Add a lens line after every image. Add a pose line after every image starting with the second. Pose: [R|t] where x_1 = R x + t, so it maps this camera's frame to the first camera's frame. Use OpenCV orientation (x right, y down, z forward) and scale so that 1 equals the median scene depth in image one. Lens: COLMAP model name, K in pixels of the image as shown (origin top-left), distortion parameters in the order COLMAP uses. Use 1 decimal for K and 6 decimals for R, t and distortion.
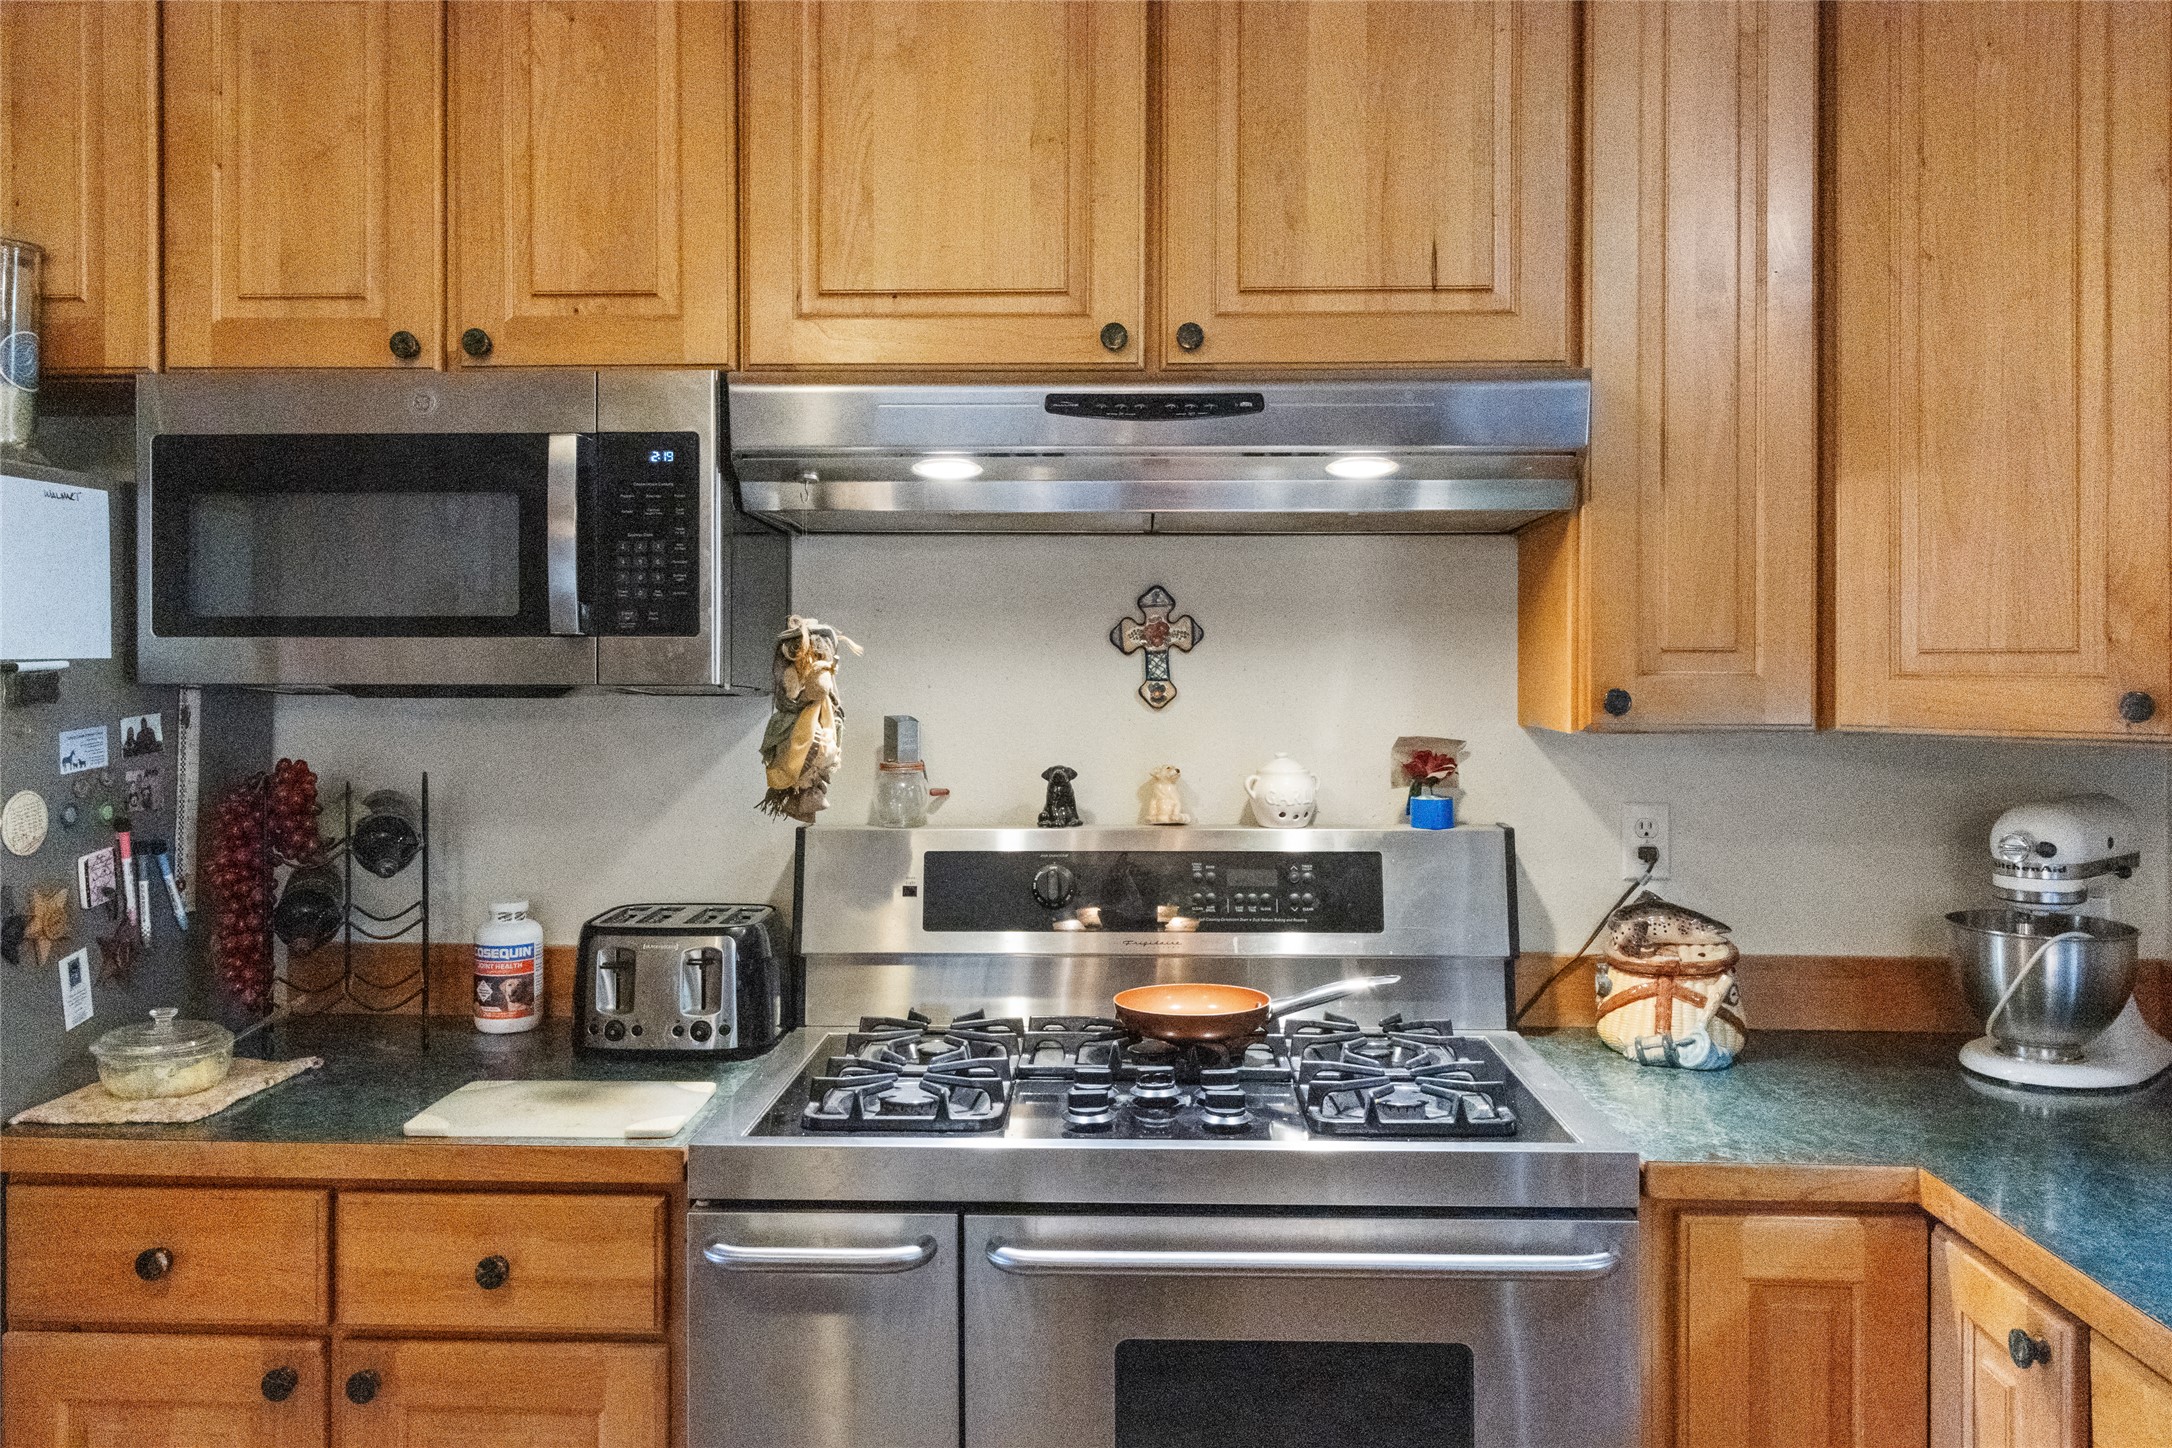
lens RADIAL K [[1615.4, 0, 1082.4], [0, 1615.4, 666.2], [0, 0, 1]] dist [0.003840, 0.002532]
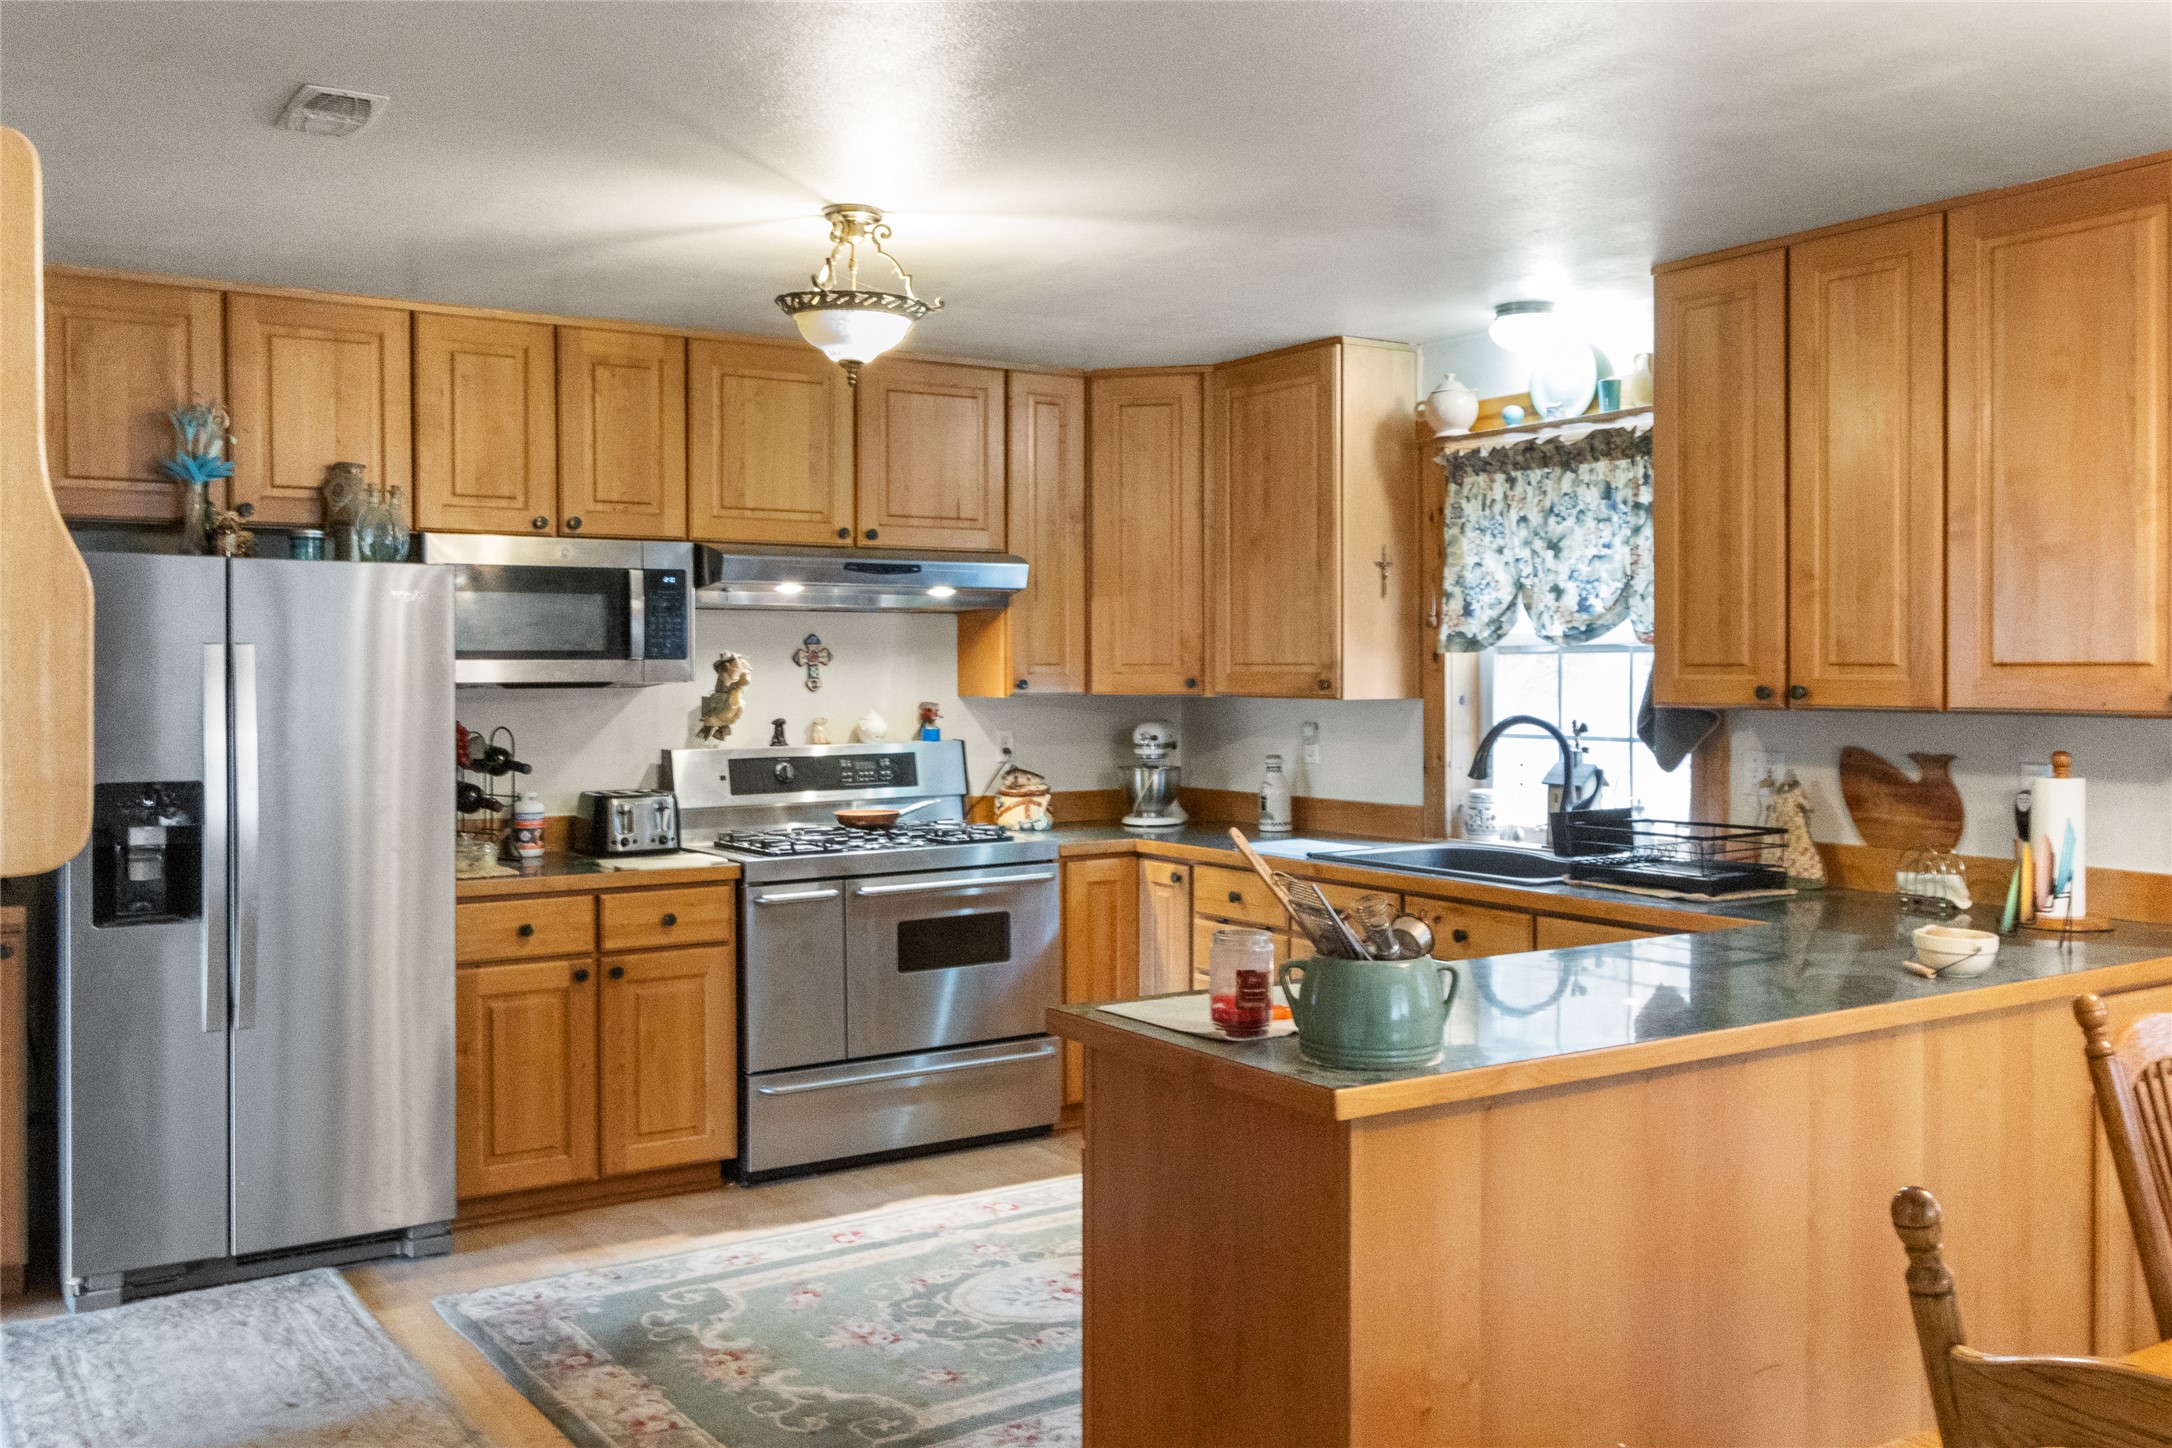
lens RADIAL K [[1858.0, 0, 1085.2], [0, 1858.0, 714.8], [0, 0, 1]] dist [-0.001365, -0.000543]
pose [[0.812038, -0.019258, 0.583286, -1.260702], [0.006064, 0.999680, 0.024565, -0.001578], [-0.583573, -0.016411, 0.811895, -1.398204]]
